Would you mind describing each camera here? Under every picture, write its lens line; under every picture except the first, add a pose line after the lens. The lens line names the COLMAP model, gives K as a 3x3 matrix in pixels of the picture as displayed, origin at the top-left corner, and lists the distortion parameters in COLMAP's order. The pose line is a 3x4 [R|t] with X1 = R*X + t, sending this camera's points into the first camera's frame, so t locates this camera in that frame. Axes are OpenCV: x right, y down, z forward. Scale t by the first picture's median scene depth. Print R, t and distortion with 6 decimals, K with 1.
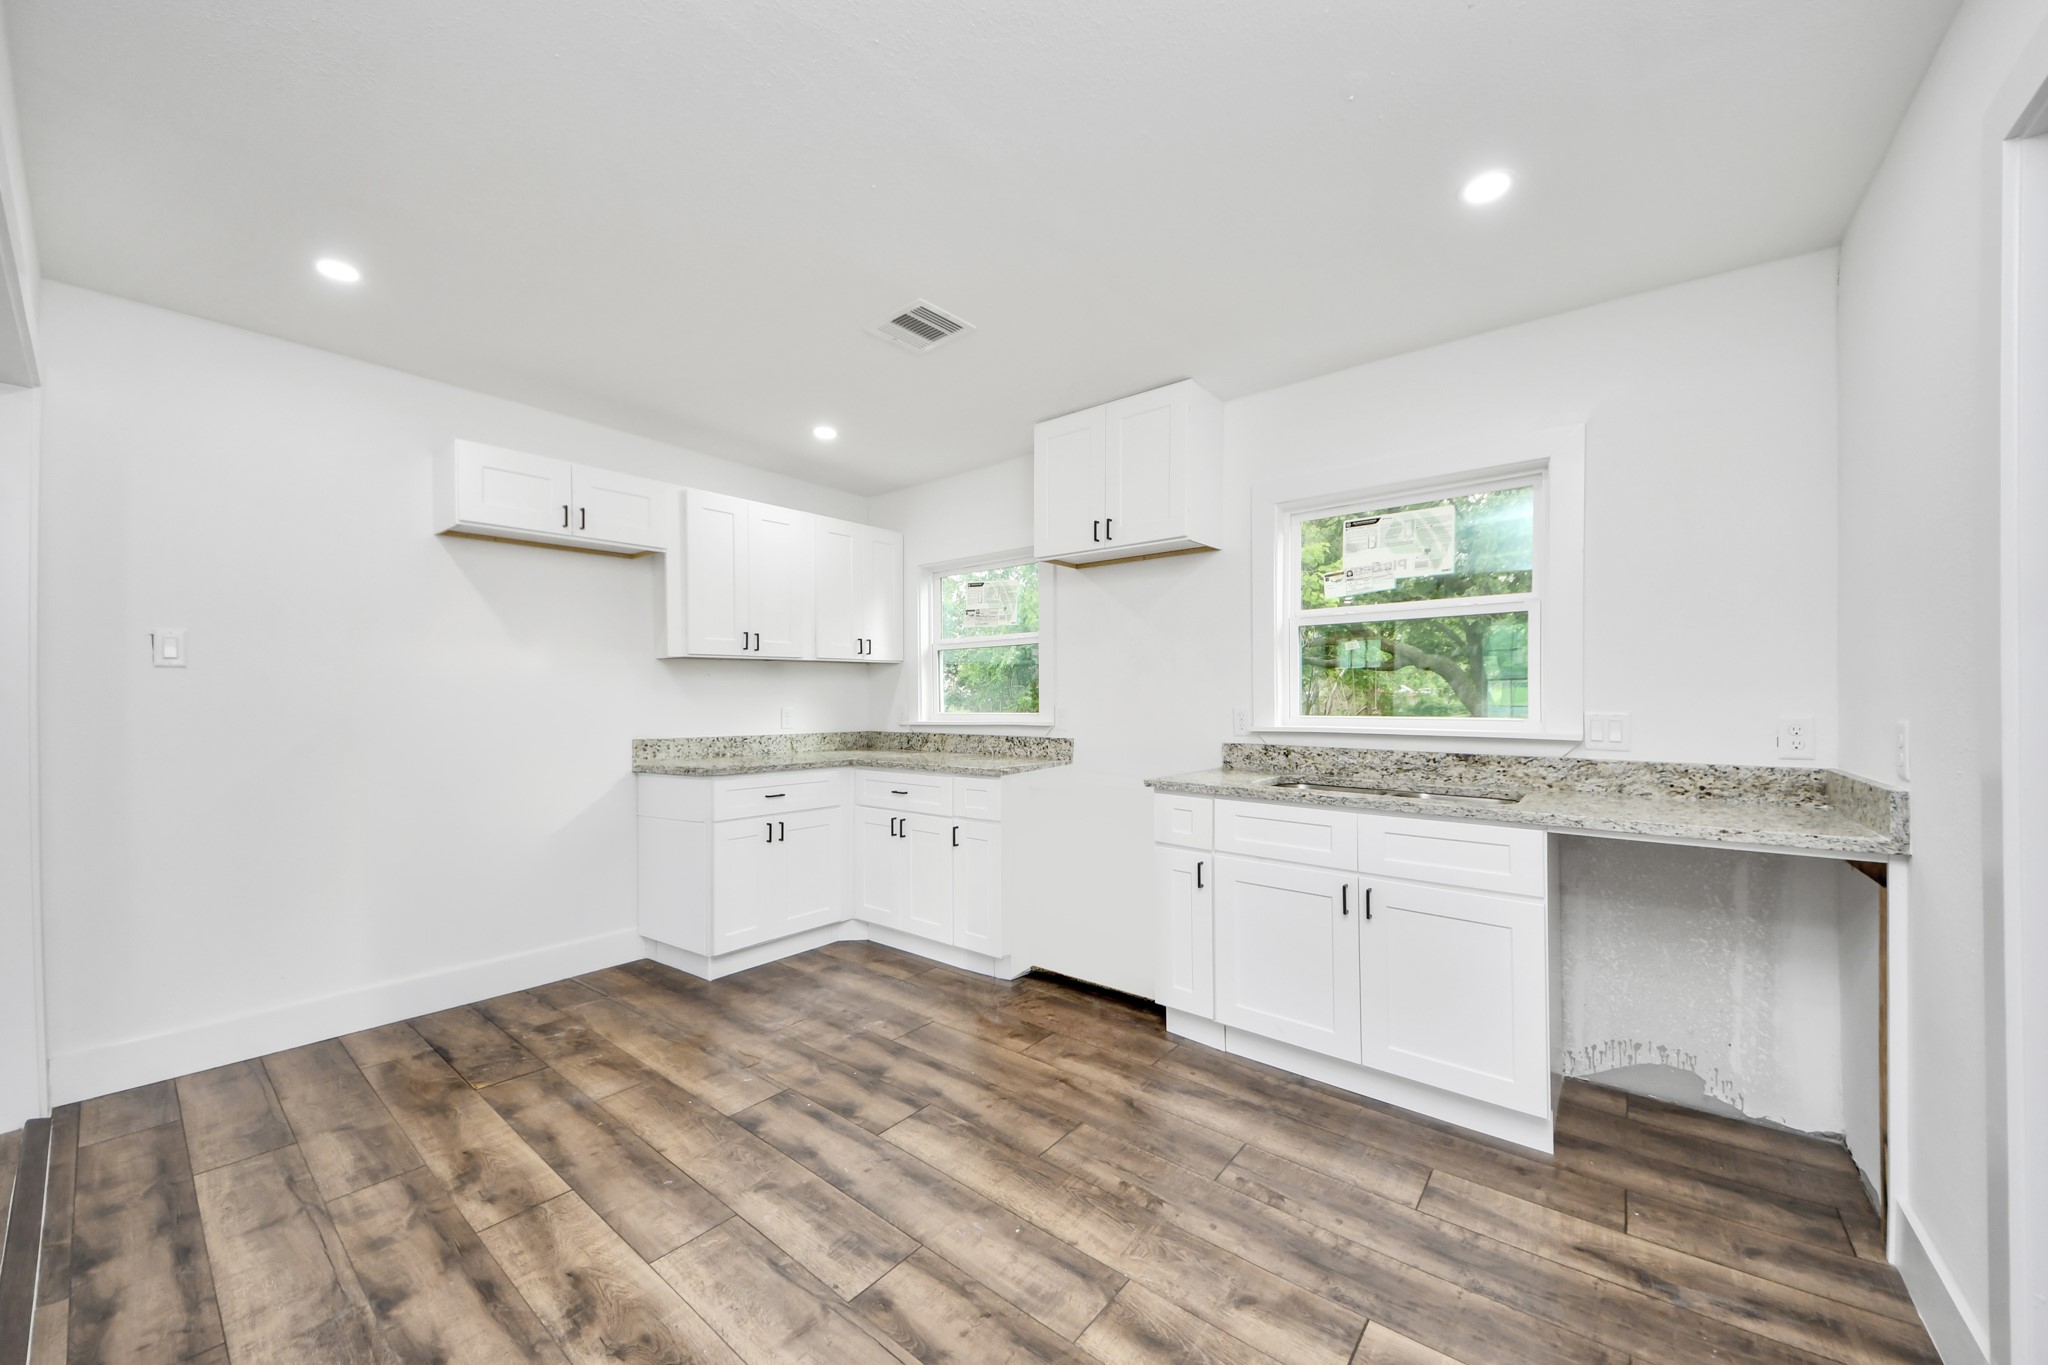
lens RADIAL K [[784.8, 0, 1024.0], [0, 784.8, 682.5], [0, 0, 1]] dist [0.039663, -0.026627]
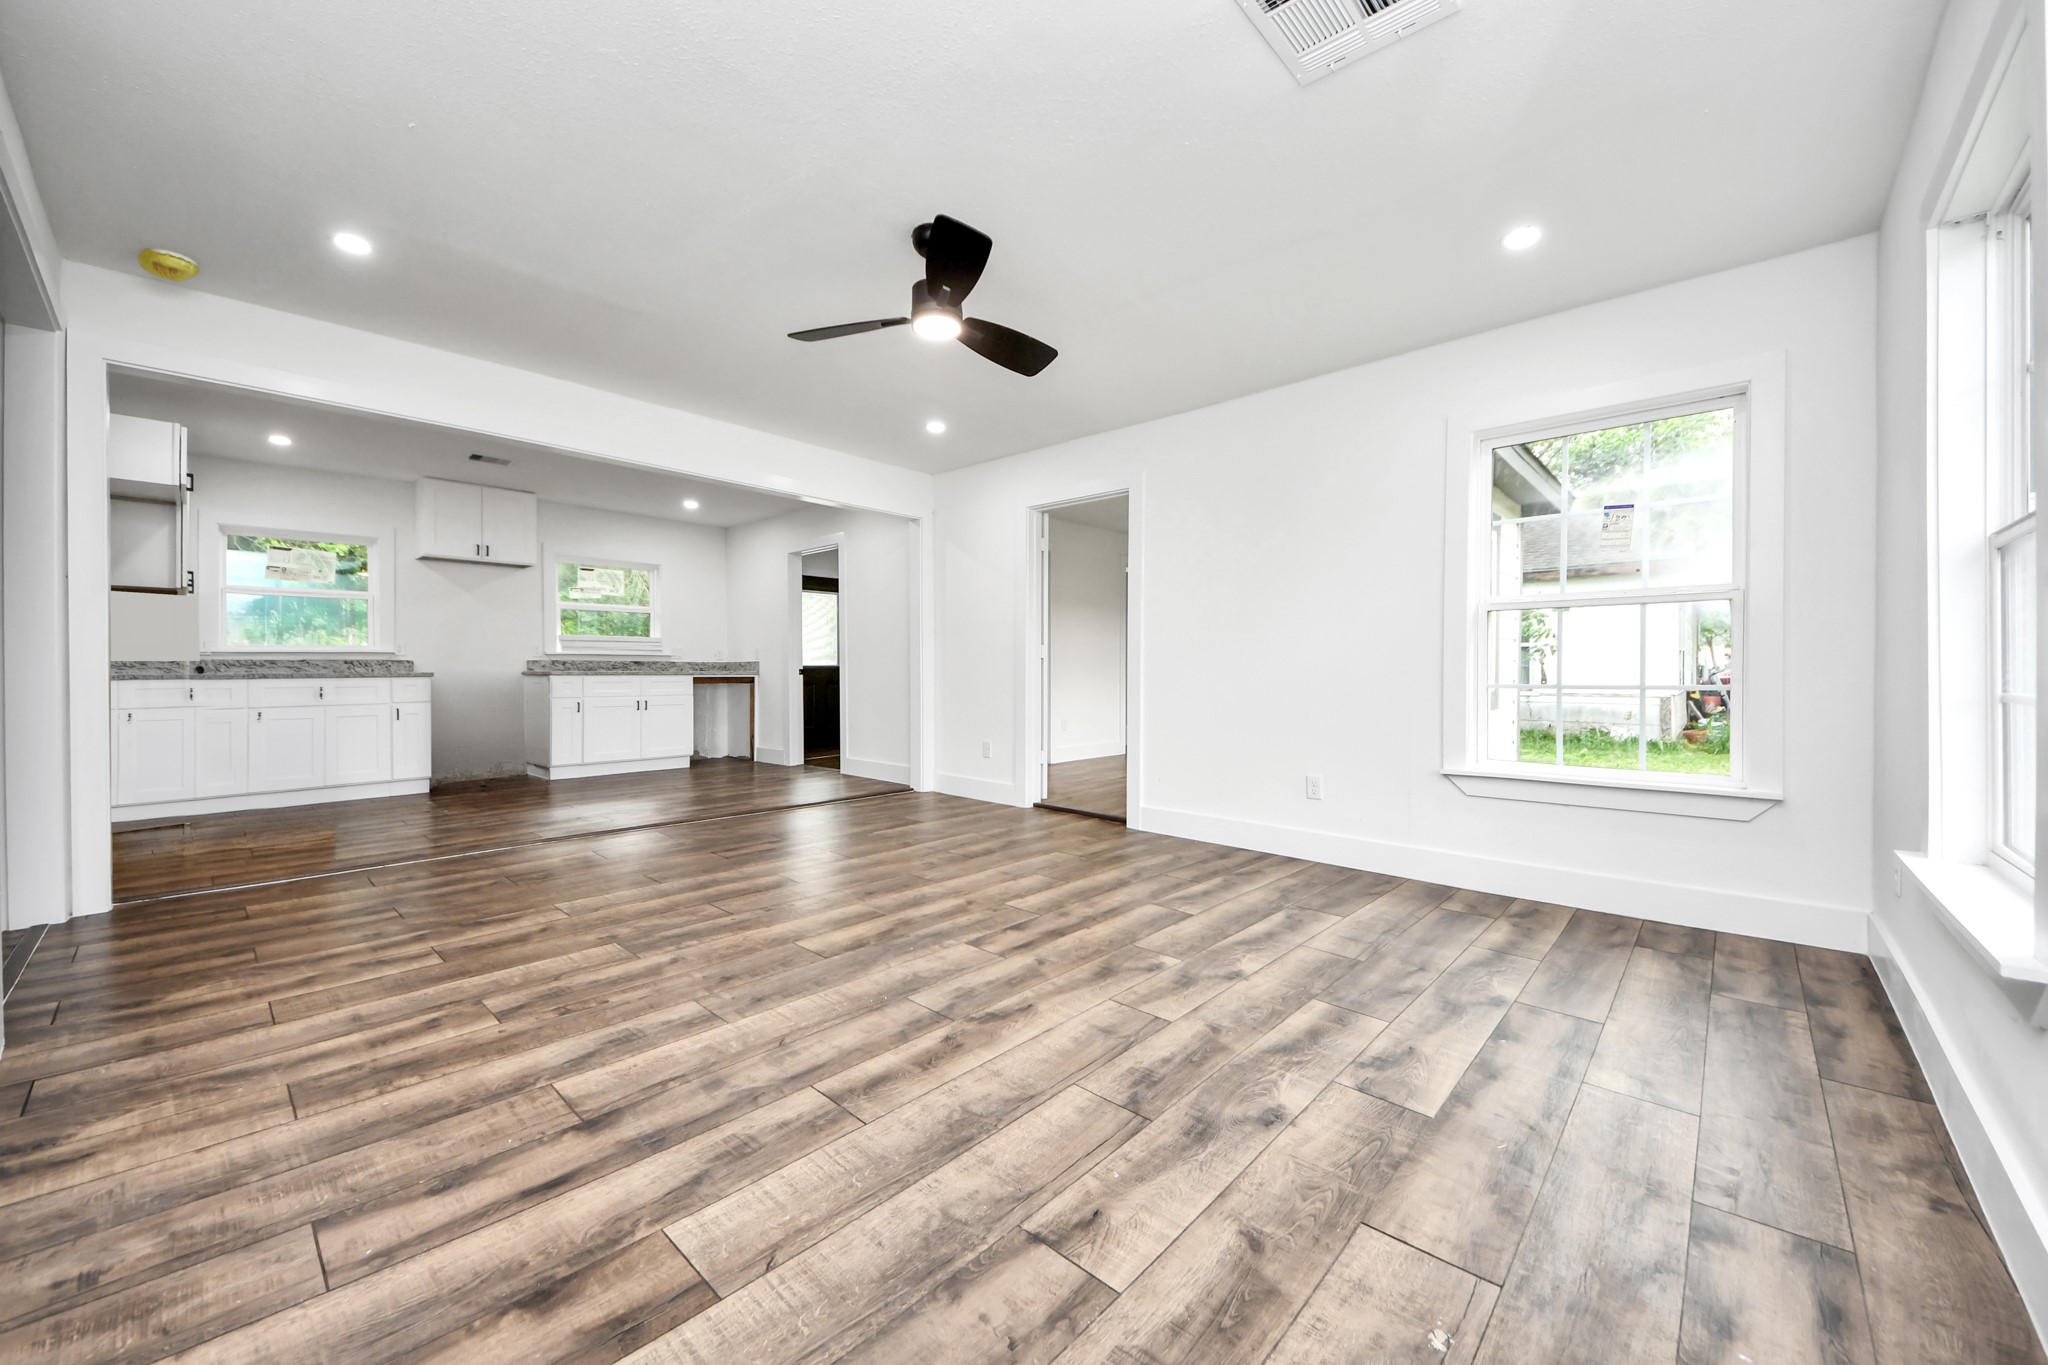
lens RADIAL K [[770.5, 0, 1042.2], [0, 770.5, 661.8], [0, 0, 1]] dist [0.043819, -0.020636]
pose [[0.062558, 0.014769, 0.997932, -1.988332], [-0.012018, 0.999829, -0.014043, 0.105393], [-0.997969, -0.011114, 0.062725, -0.578938]]
